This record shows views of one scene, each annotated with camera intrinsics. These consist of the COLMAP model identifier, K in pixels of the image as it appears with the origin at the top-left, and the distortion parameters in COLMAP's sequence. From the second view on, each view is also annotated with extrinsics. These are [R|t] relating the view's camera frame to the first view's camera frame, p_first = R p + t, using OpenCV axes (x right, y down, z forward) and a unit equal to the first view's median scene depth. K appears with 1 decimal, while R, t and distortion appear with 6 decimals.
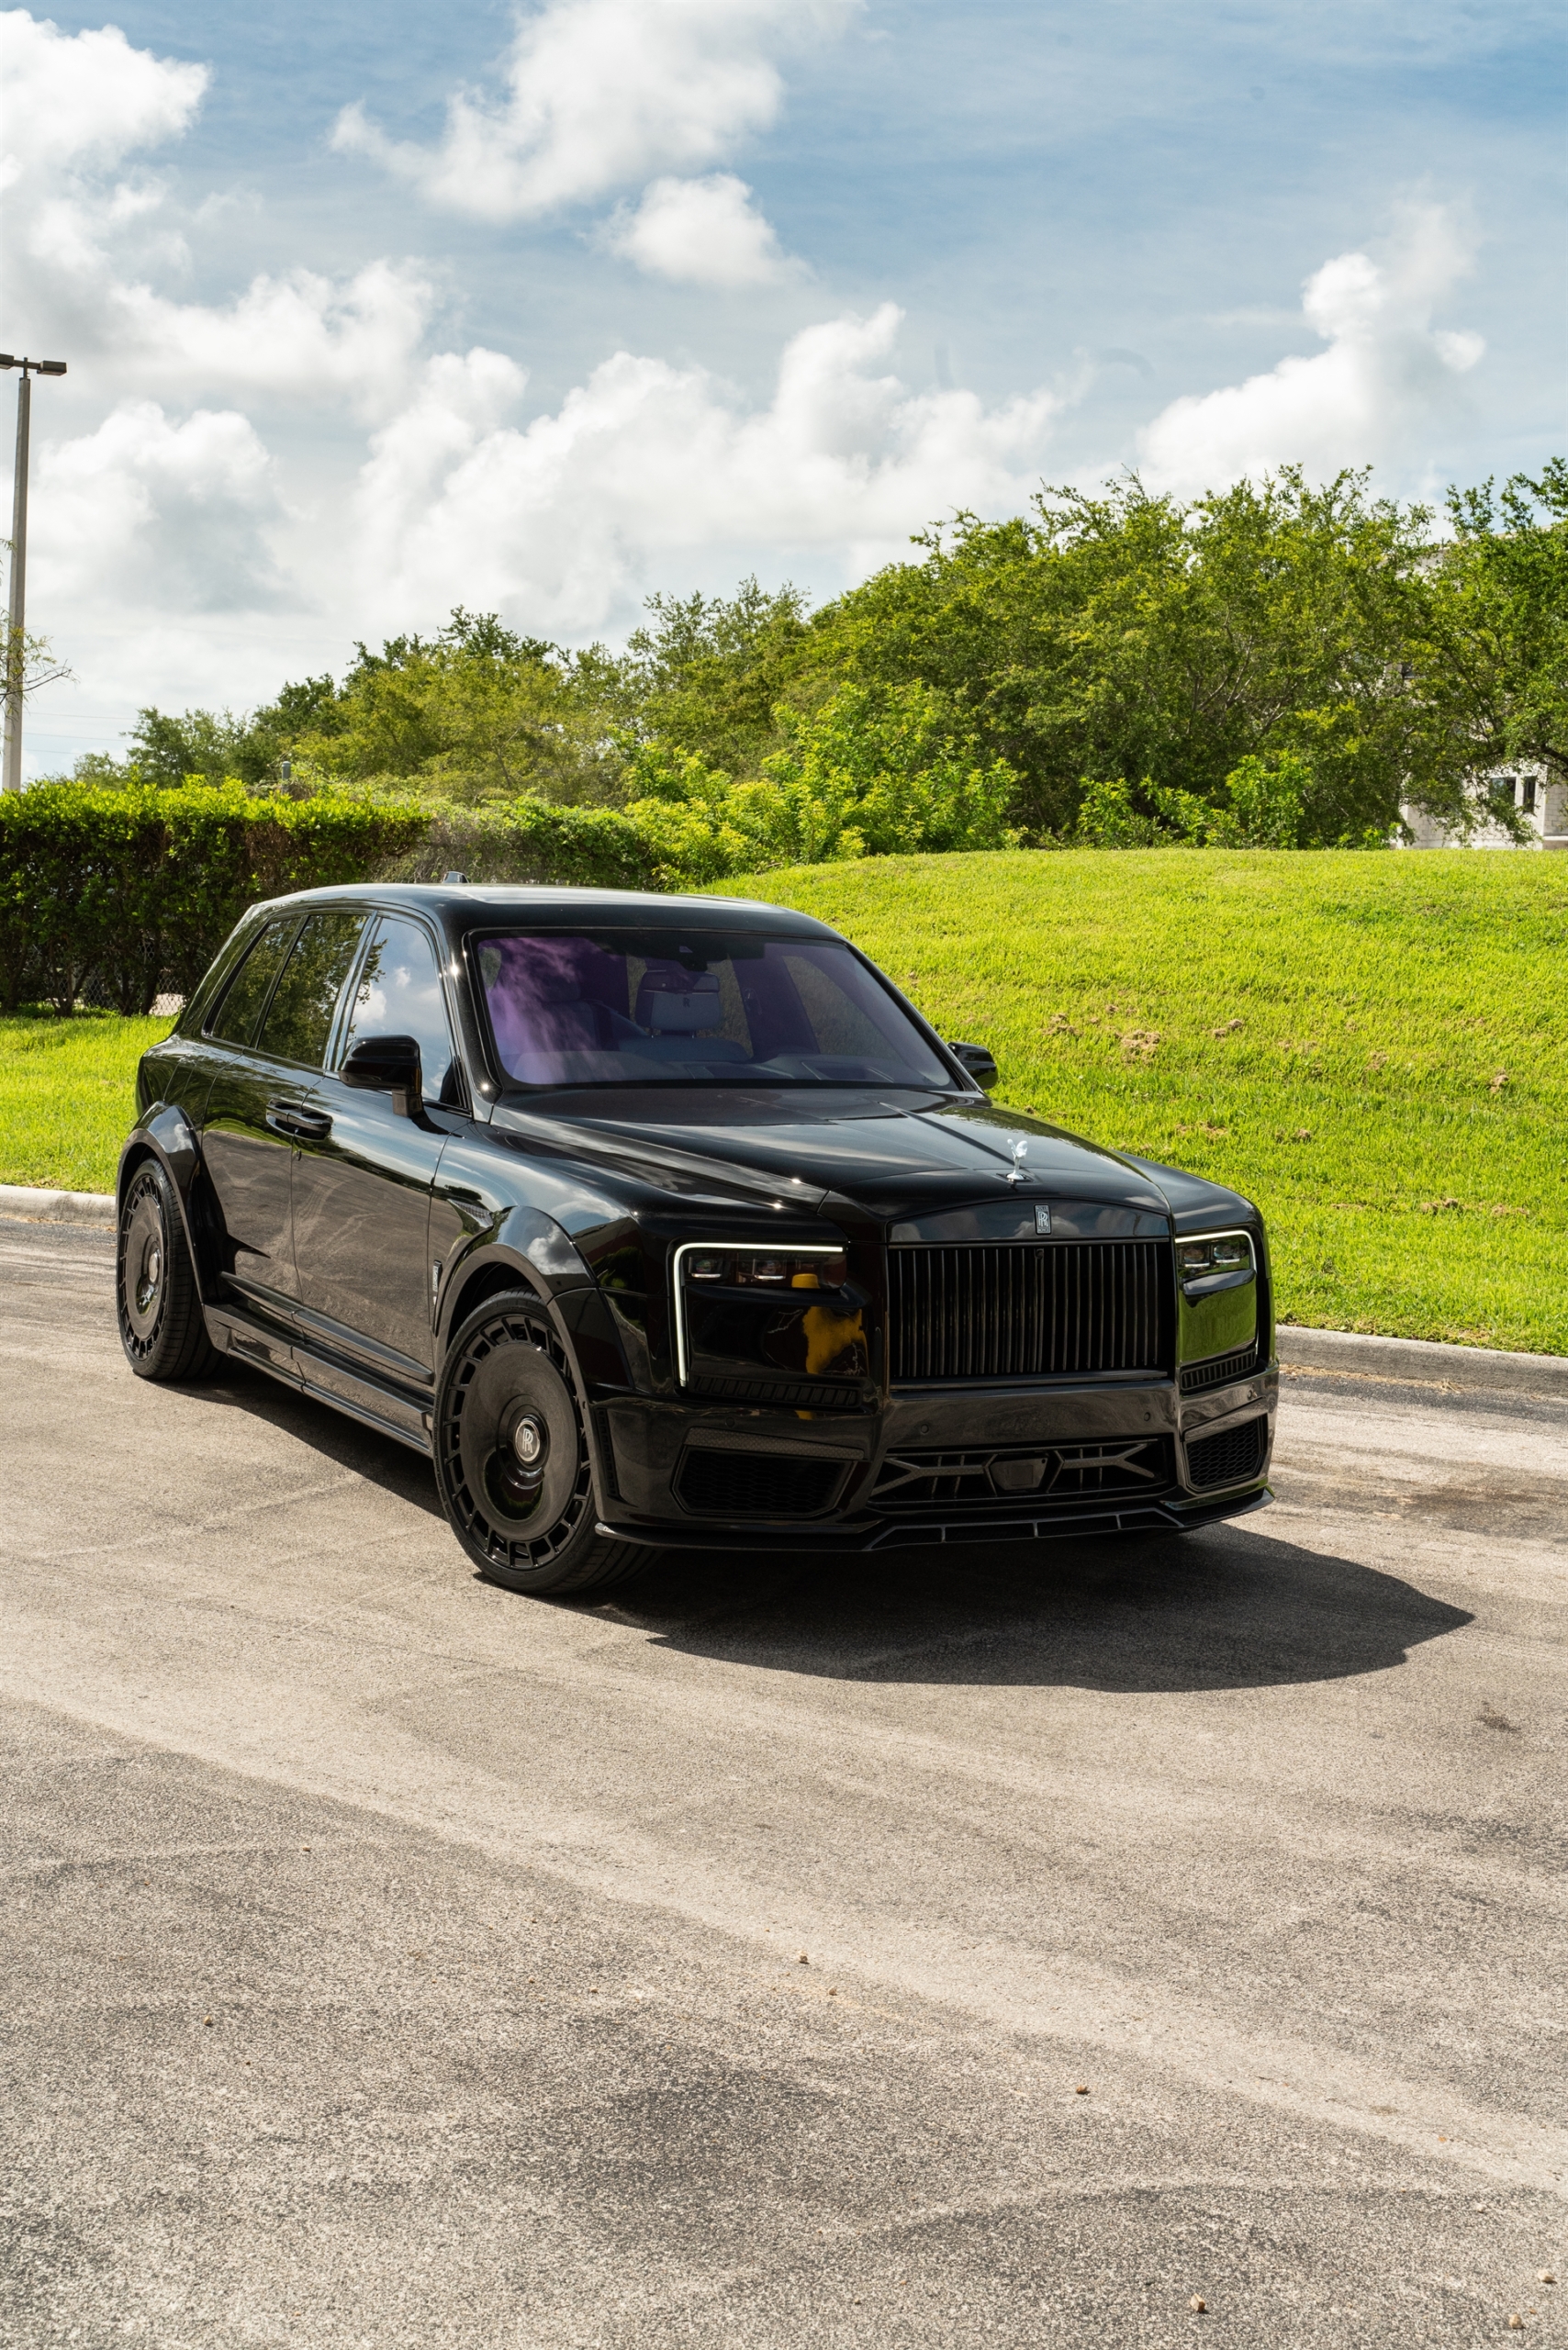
lens RADIAL K [[3121.6, 0, 777.3], [0, 3121.6, 1177.9], [0, 0, 1]] dist [0.018881, 0.000000]
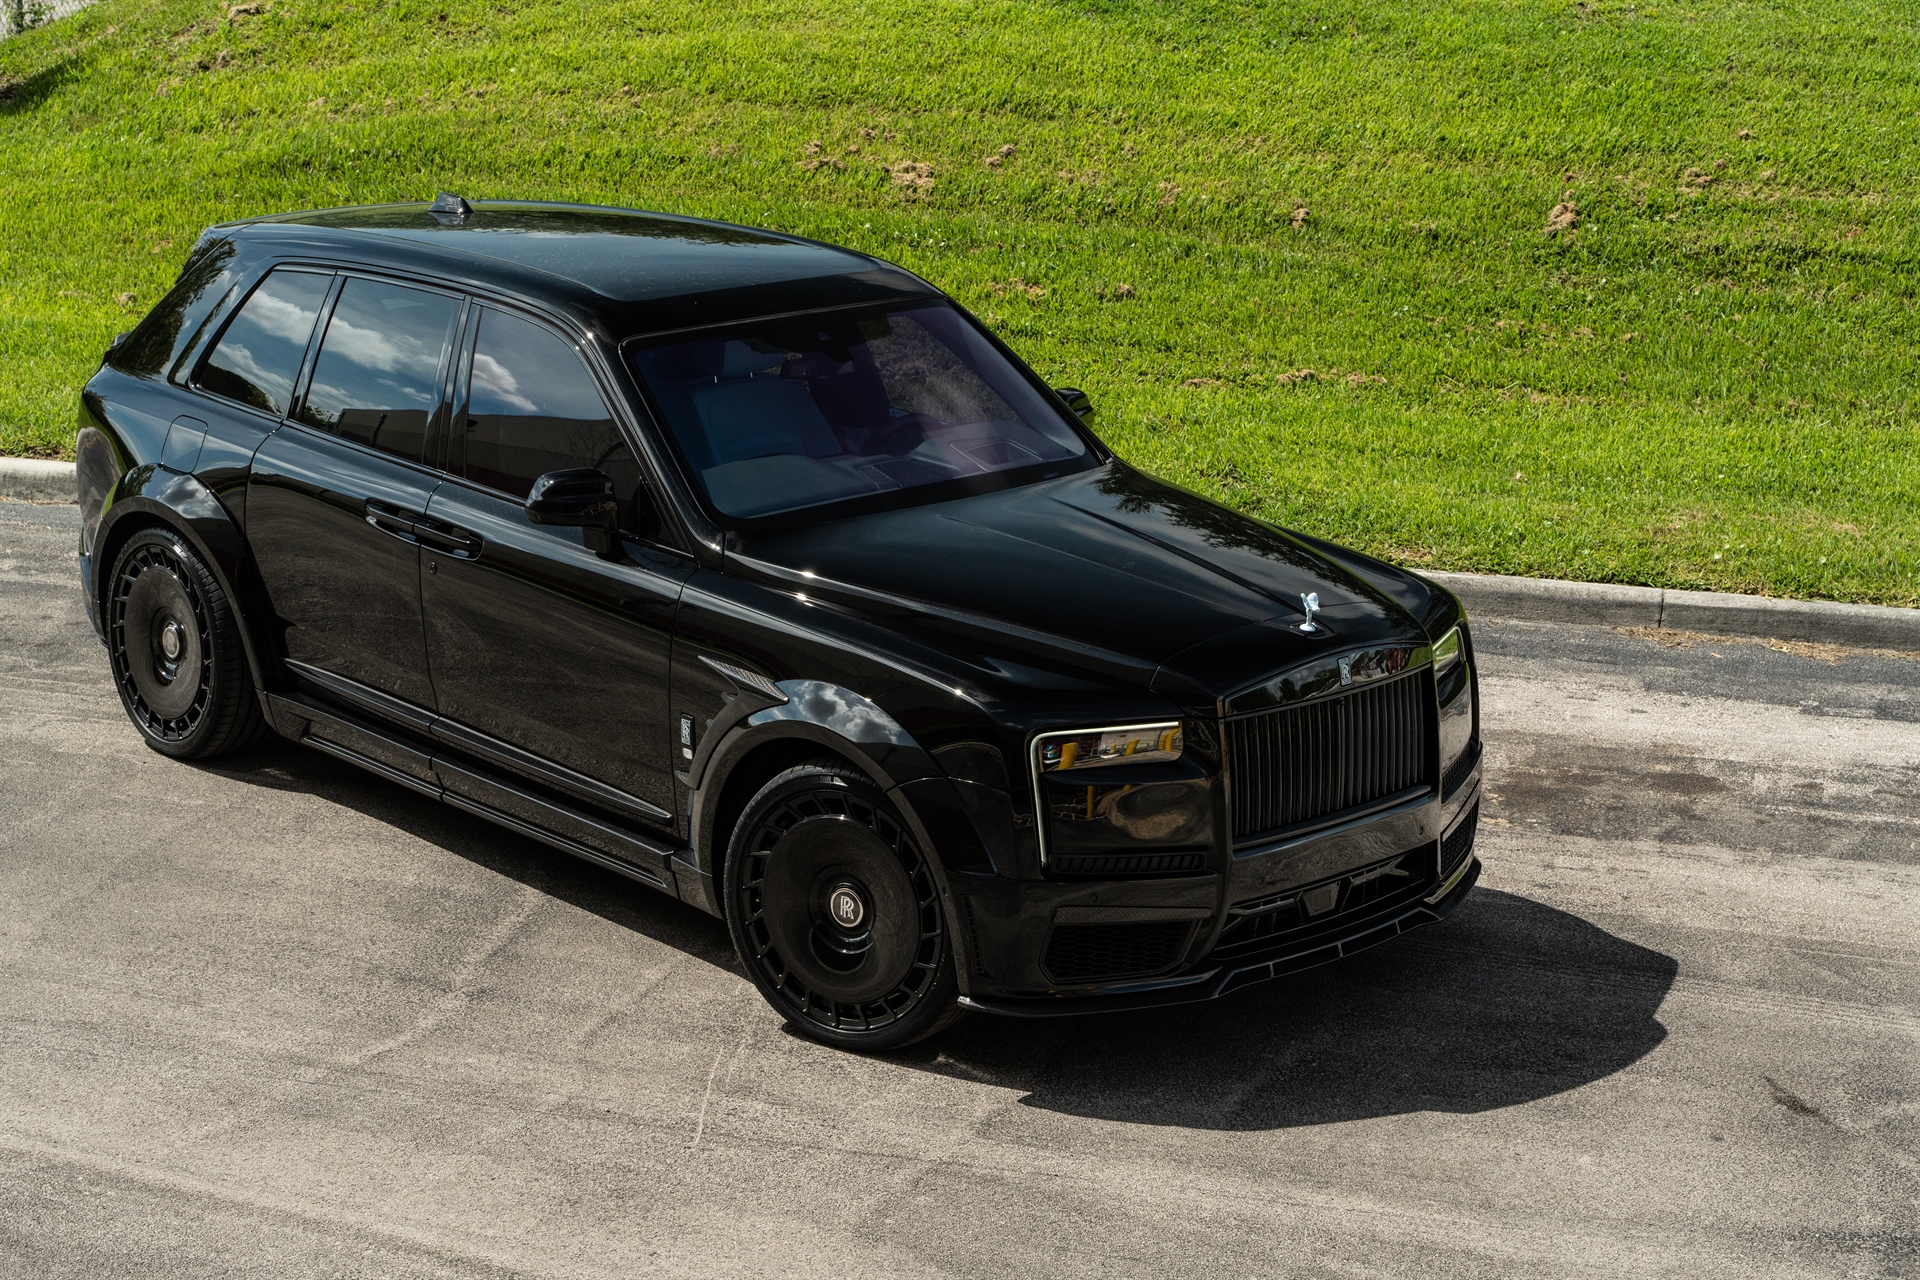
lens RADIAL K [[3566.5, 0, 958.3], [0, 3566.5, 638.6], [0, 0, 1]] dist [0.026274, 0.000000]
pose [[0.963325, -0.091368, 0.252303, -0.345017], [0.045943, 0.982521, 0.180391, -0.221299], [-0.264375, -0.162183, 0.950685, -0.121645]]
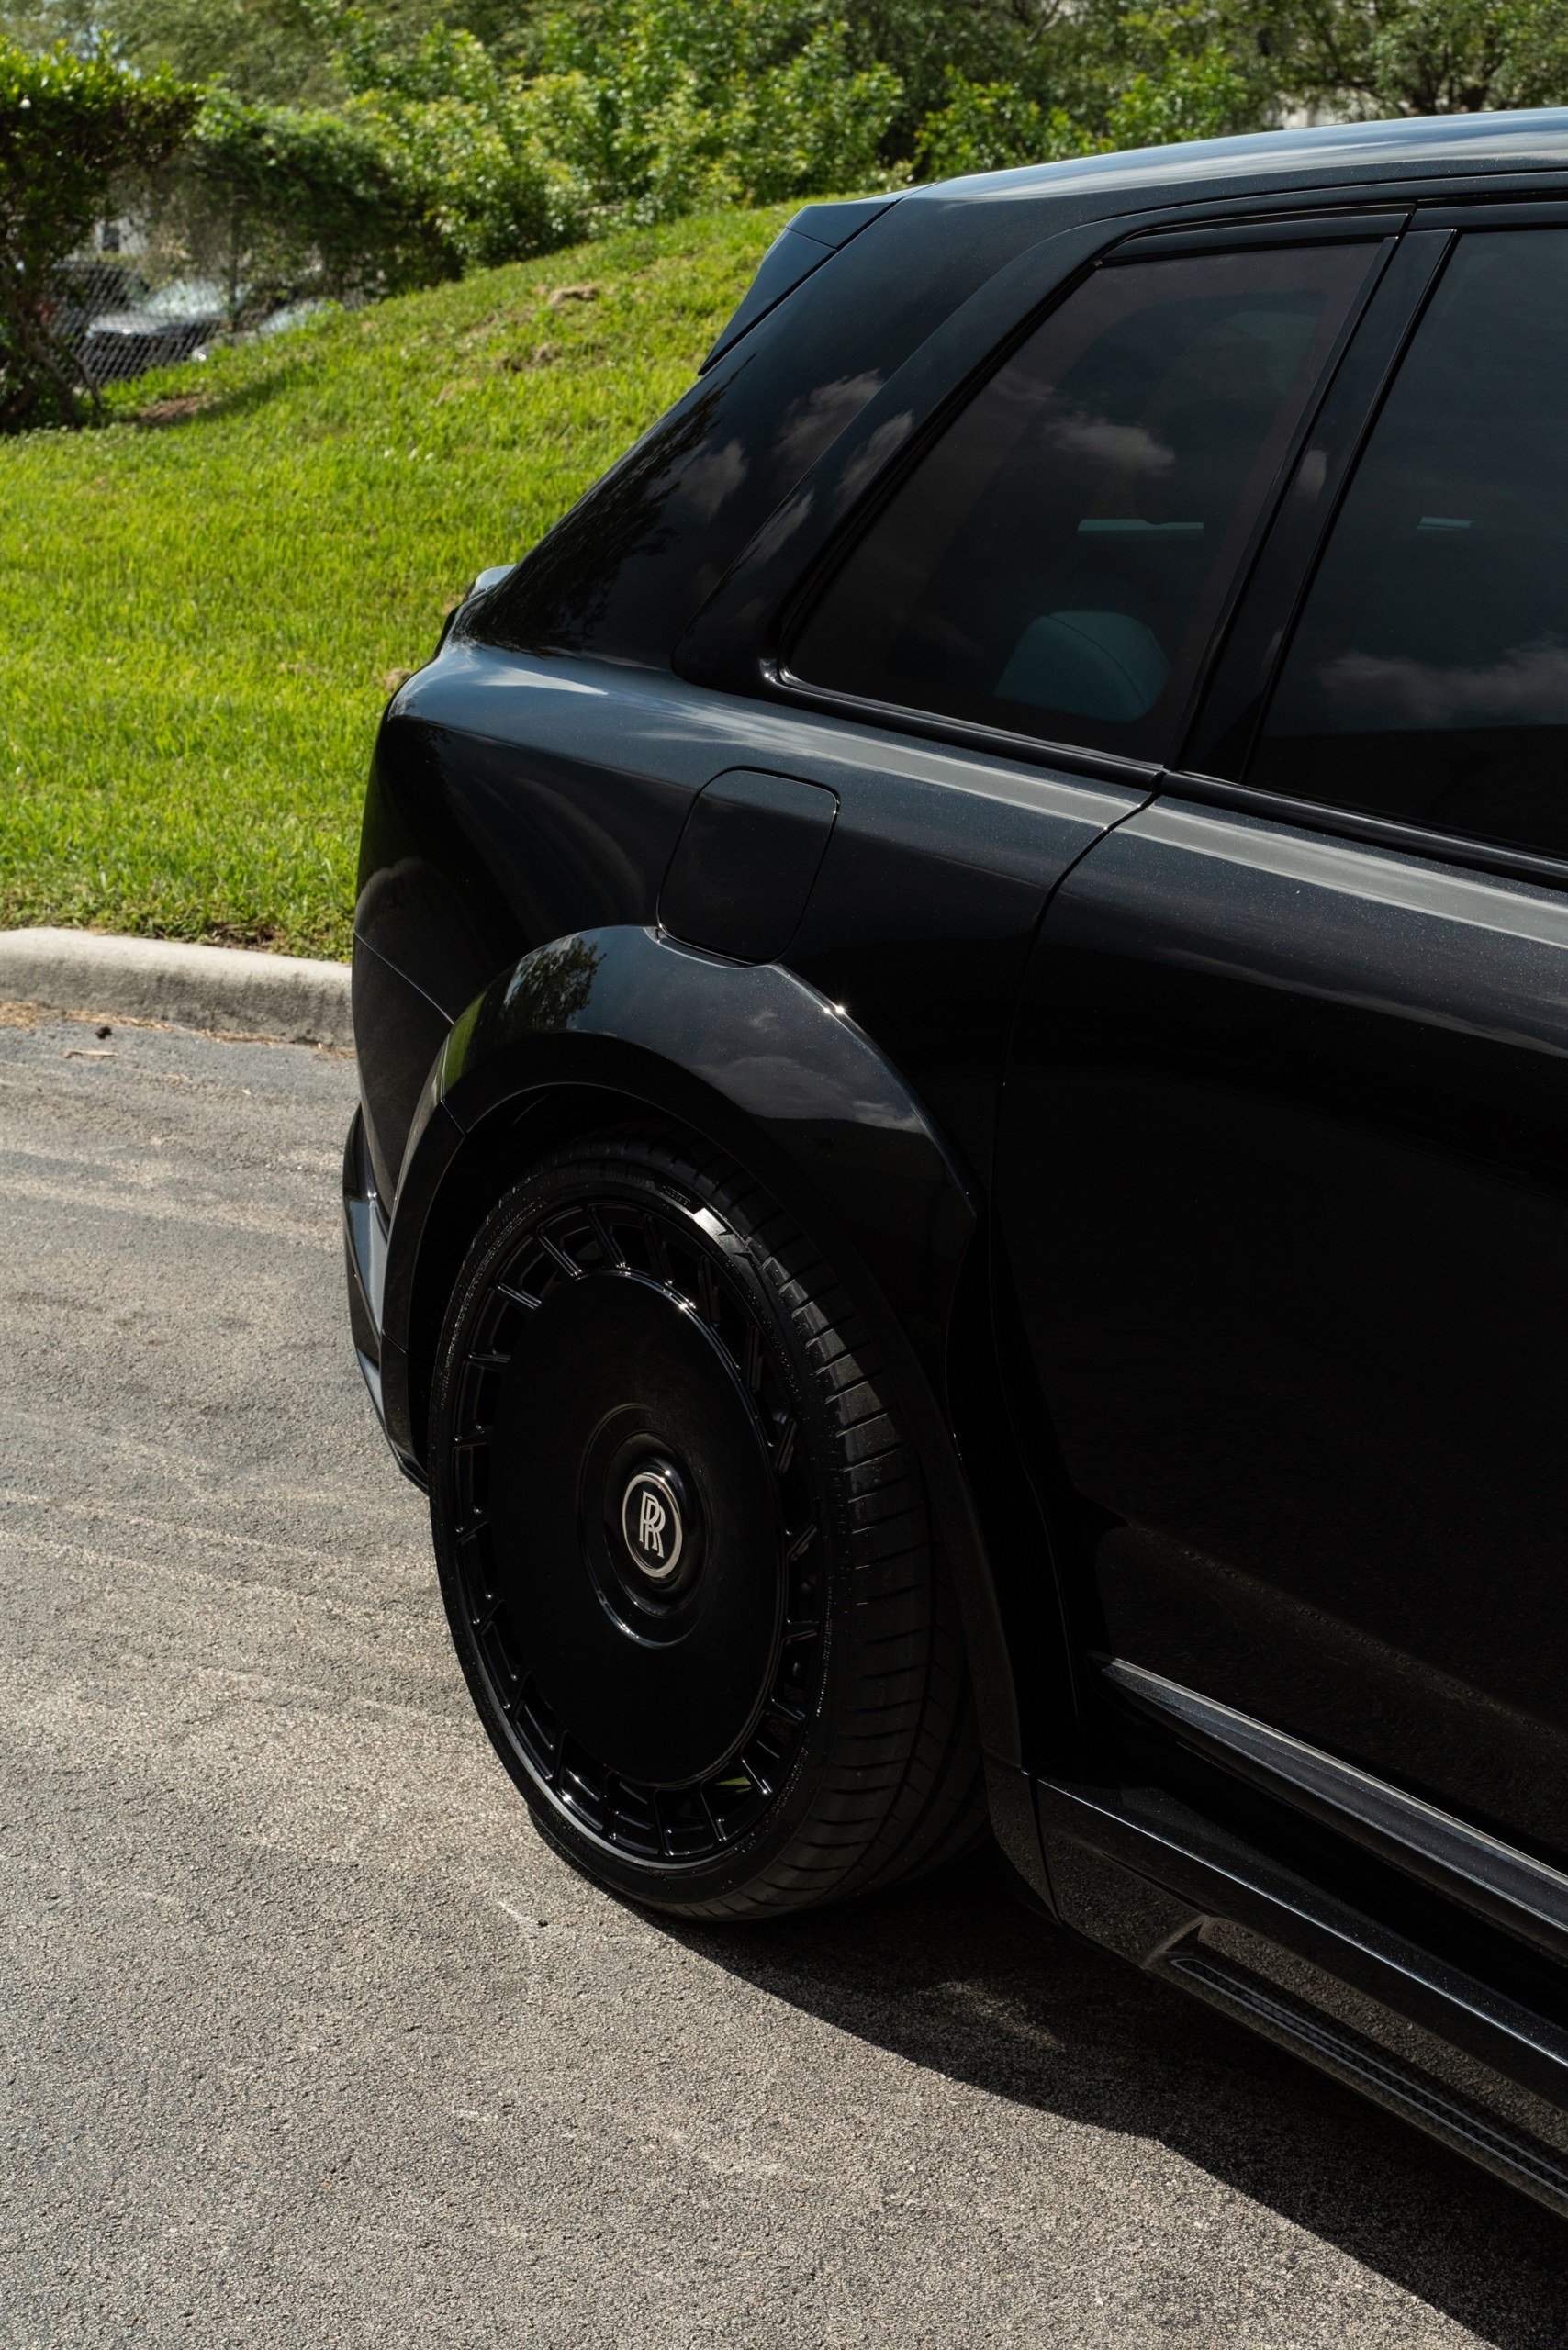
lens RADIAL K [[3391.1, 0, 786.2], [0, 3391.1, 1174.5], [0, 0, 1]] dist [0.029647, 0.000000]
pose [[0.984153, -0.034782, 0.173874, -0.341199], [0.004964, 0.985593, 0.169061, -0.076632], [-0.177249, -0.165518, 0.970148, 1.005305]]
